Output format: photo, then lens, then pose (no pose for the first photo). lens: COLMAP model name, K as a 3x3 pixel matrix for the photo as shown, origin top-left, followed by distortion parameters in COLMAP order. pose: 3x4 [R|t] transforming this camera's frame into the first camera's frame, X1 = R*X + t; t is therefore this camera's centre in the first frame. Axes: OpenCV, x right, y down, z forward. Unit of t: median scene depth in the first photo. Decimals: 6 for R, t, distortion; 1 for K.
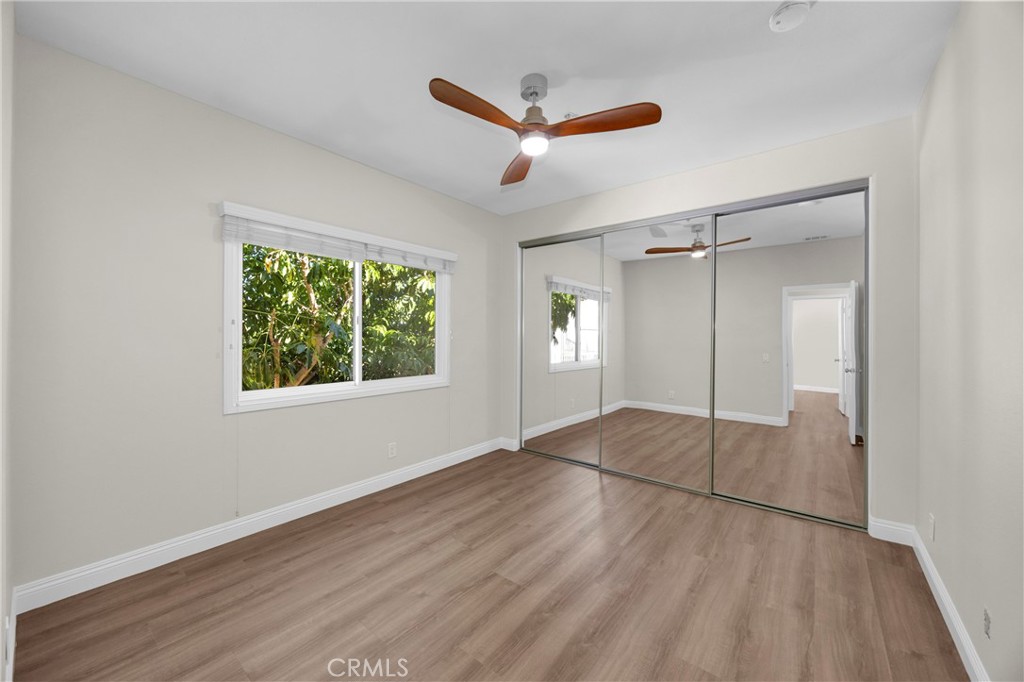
lens RADIAL K [[391.2, 0, 506.7], [0, 391.2, 337.5], [0, 0, 1]] dist [-0.007912, 0.000838]
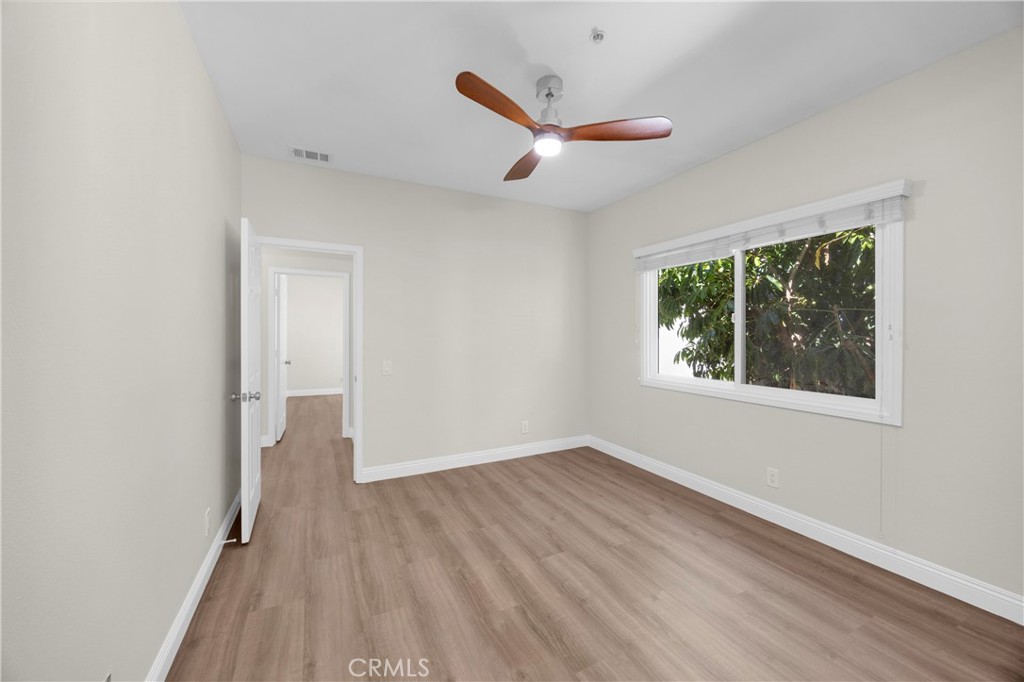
lens RADIAL K [[391.2, 0, 509.1], [0, 391.2, 336.1], [0, 0, 1]] dist [-0.007912, 0.000838]
pose [[-0.424833, 0.000968, -0.905271, 0.977795], [-0.005384, 0.999979, 0.003596, -0.000401], [0.905256, 0.006402, -0.424819, 1.264196]]
